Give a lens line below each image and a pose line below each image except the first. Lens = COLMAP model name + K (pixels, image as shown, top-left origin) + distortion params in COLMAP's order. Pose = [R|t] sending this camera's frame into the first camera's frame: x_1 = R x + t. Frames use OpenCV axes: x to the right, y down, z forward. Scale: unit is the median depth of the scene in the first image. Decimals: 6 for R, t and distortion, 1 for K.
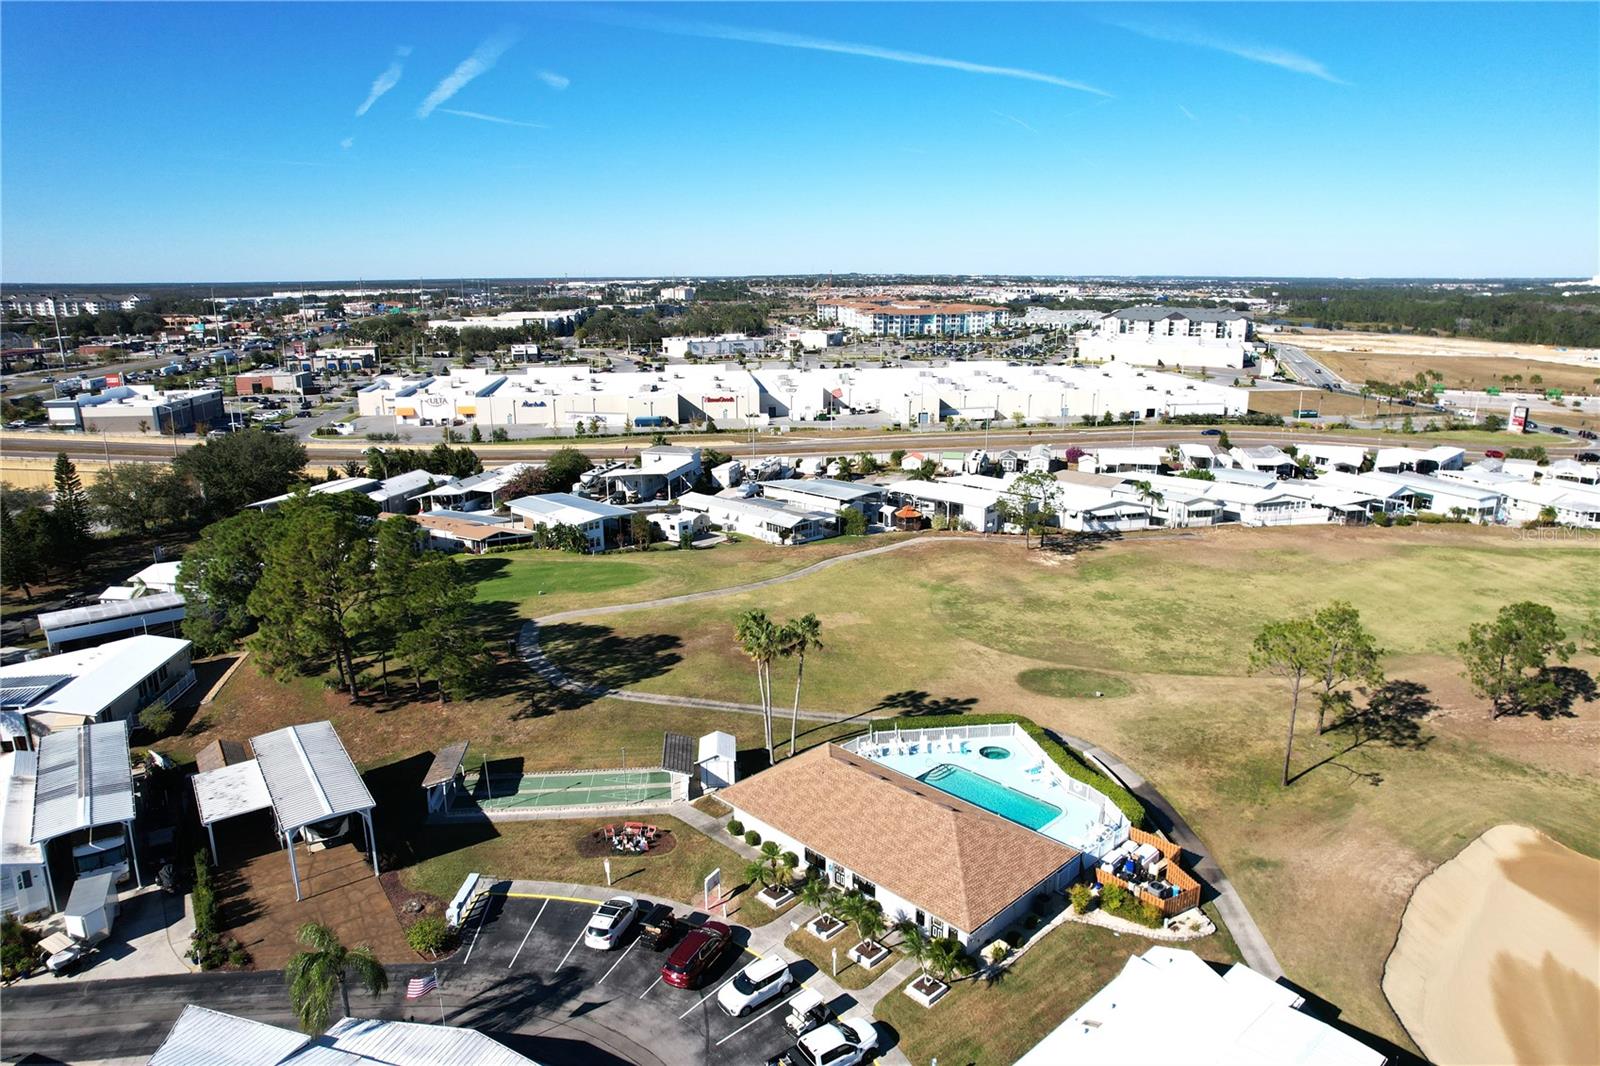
lens RADIAL K [[1024.0, 0, 812.8], [0, 1024.0, 531.0], [0, 0, 1]] dist [-0.095203, 0.083635]
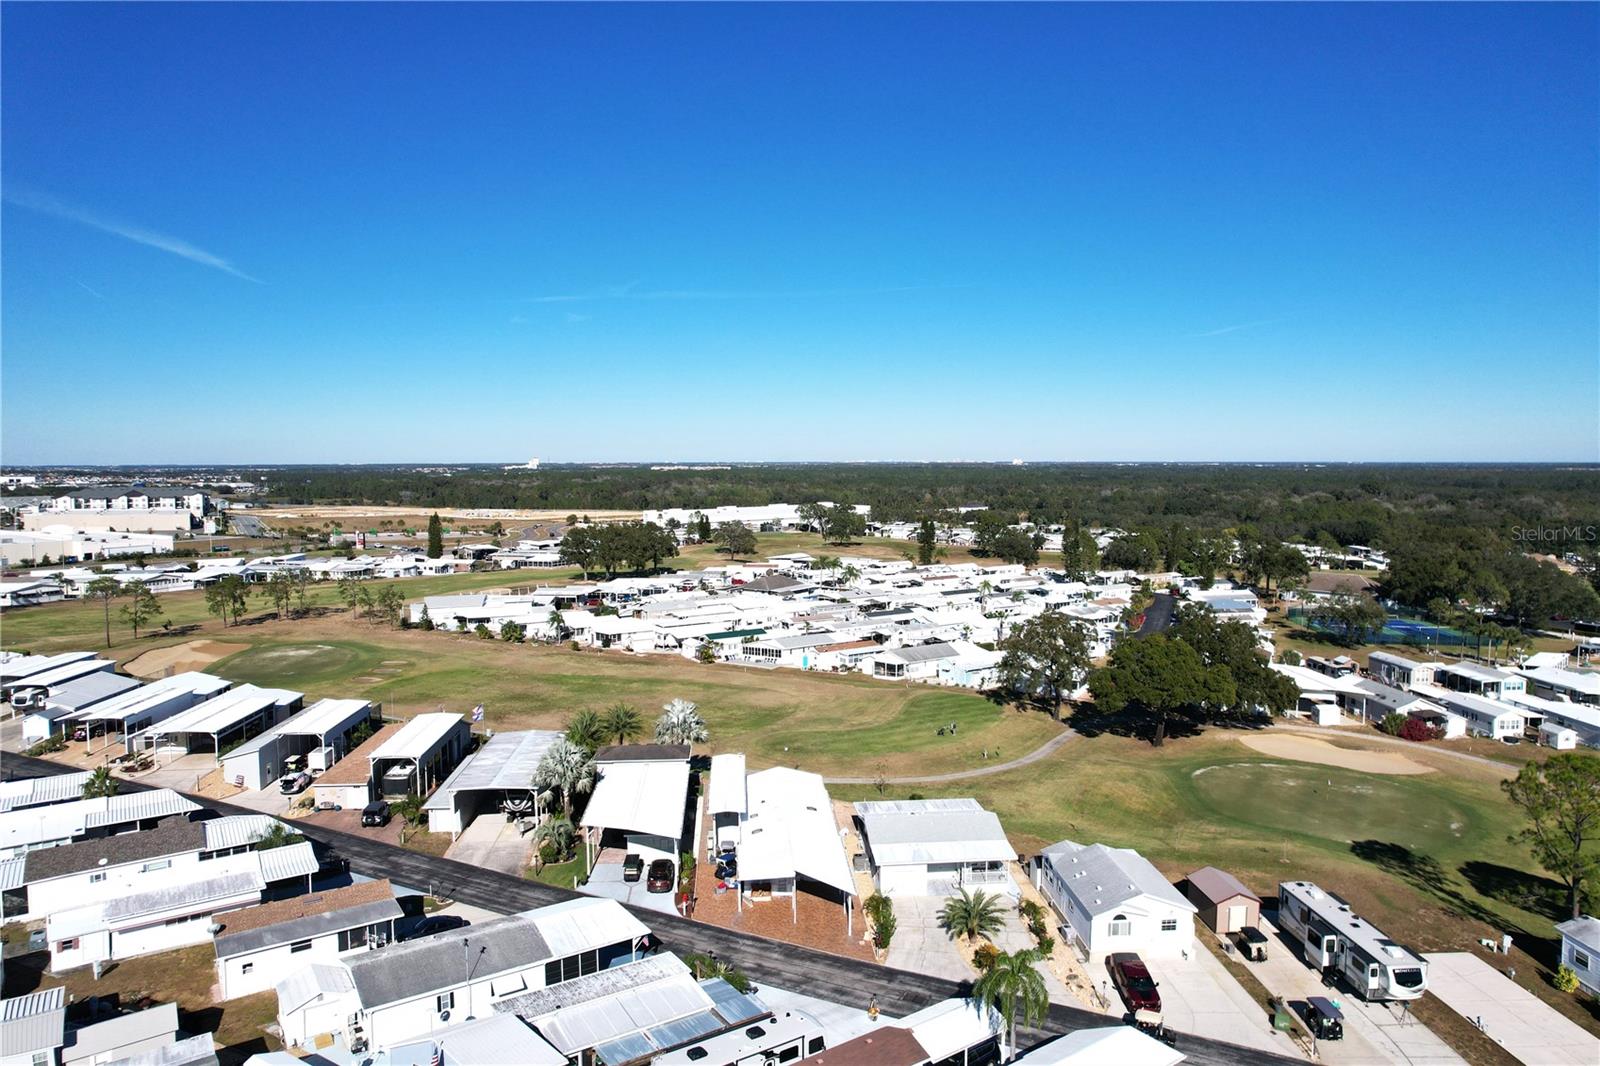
lens RADIAL K [[1024.0, 0, 812.8], [0, 1024.0, 531.0], [0, 0, 1]] dist [-0.095203, 0.083635]
pose [[0.616136, -0.051036, 0.785985, -0.046861], [0.192575, 0.977374, -0.087496, 0.069207], [-0.763735, 0.205271, 0.612023, -0.241736]]
